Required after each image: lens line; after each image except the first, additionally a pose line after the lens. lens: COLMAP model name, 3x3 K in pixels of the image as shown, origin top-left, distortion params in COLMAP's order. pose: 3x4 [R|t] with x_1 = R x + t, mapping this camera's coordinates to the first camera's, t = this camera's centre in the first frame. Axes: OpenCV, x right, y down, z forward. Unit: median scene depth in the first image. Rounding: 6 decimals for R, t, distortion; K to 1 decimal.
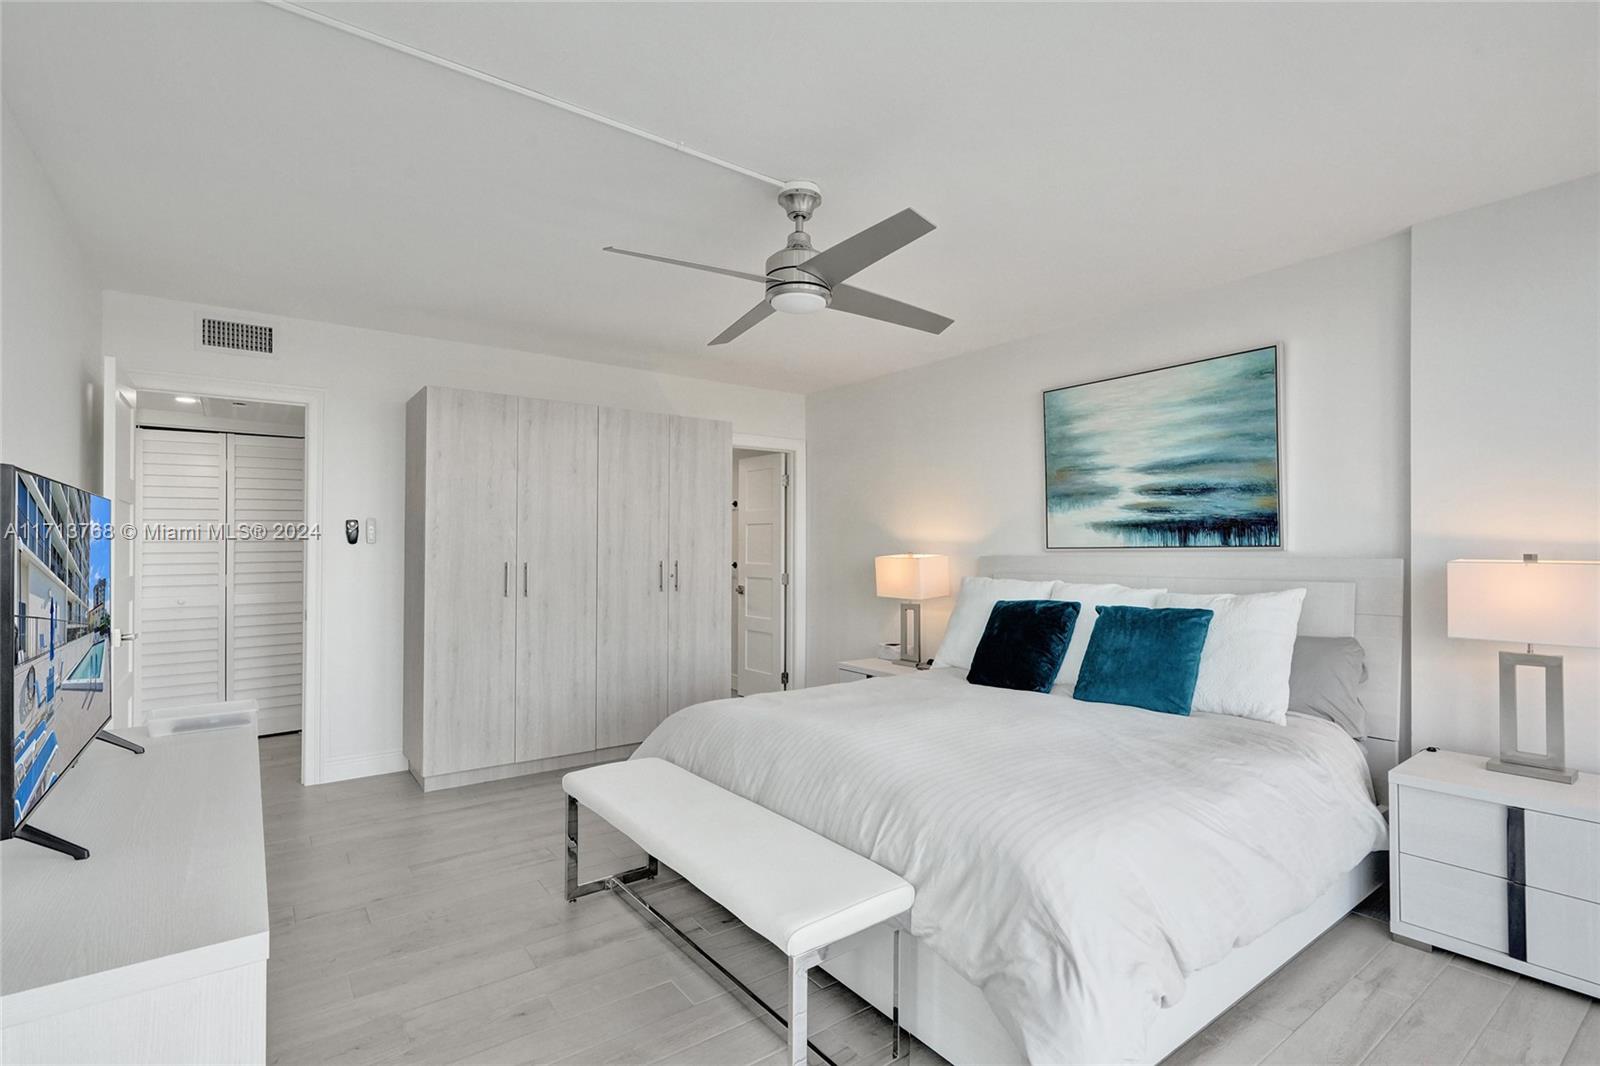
lens RADIAL K [[747.4, 0, 799.1], [0, 747.4, 538.1], [0, 0, 1]] dist [-0.000014, 0.000112]
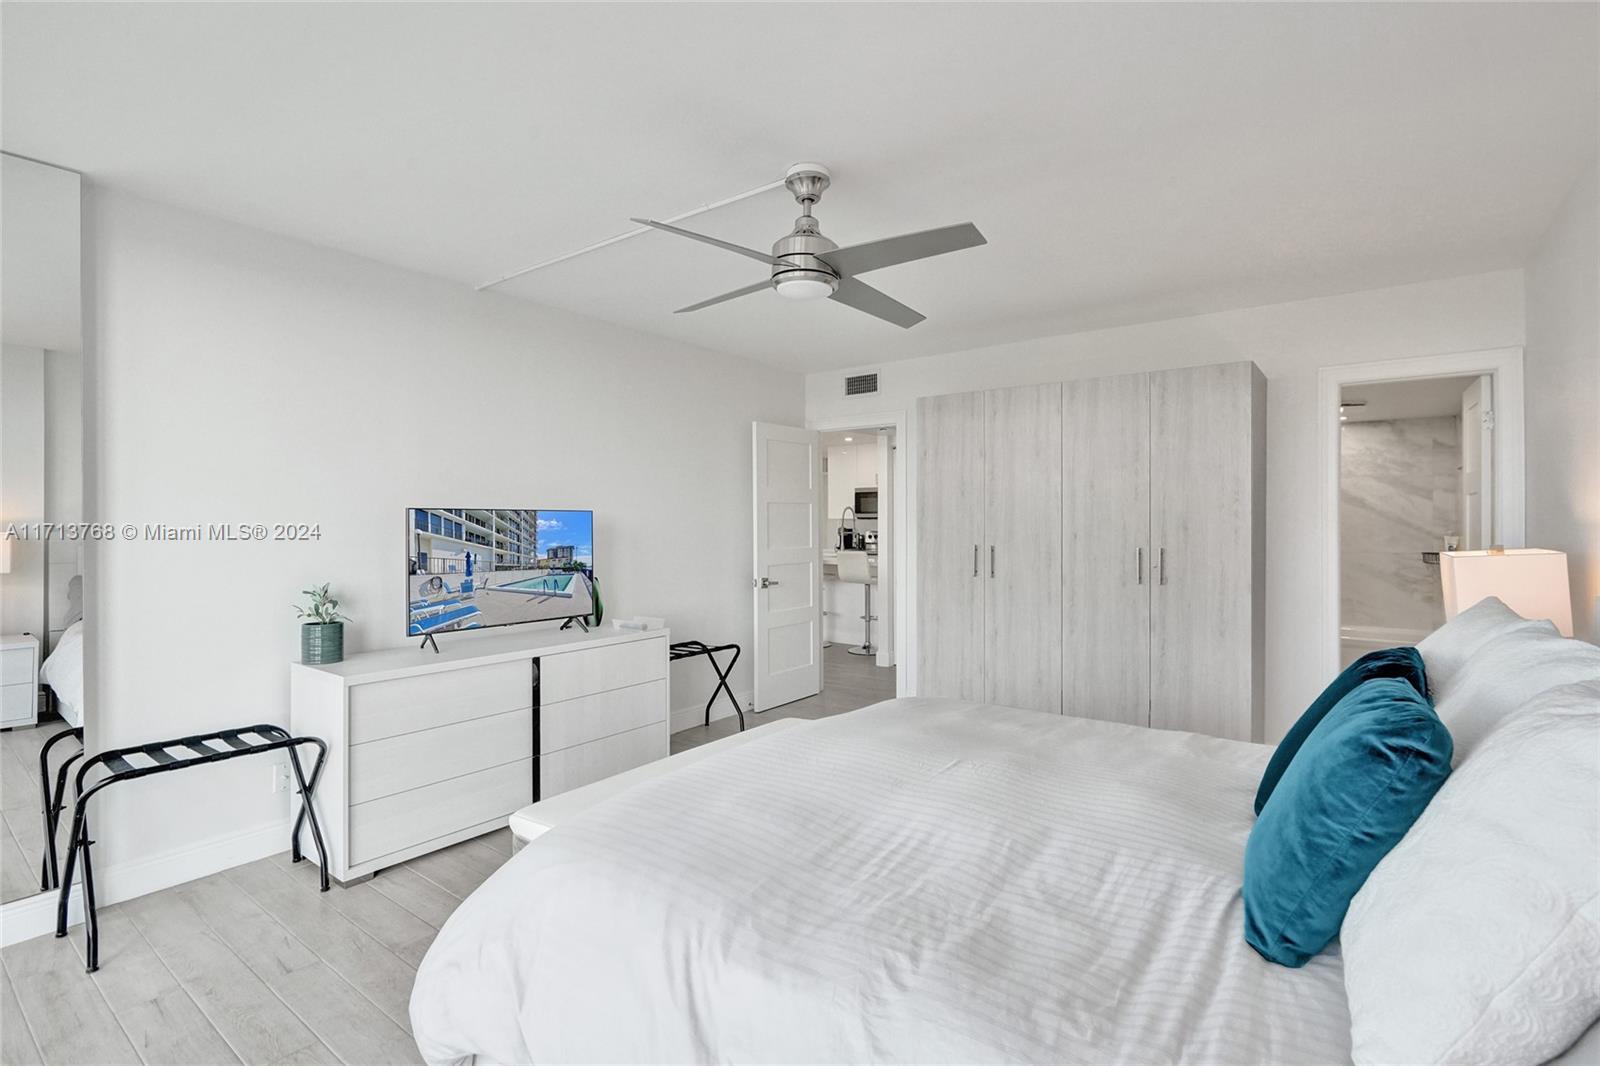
lens RADIAL K [[757.0, 0, 801.3], [0, 757.0, 522.6], [0, 0, 1]] dist [0.001619, 0.000737]
pose [[0.276635, -0.002717, -0.960971, 0.598004], [0.015705, 0.999875, 0.001694, -0.005563], [0.960847, -0.015561, 0.276643, 0.449344]]
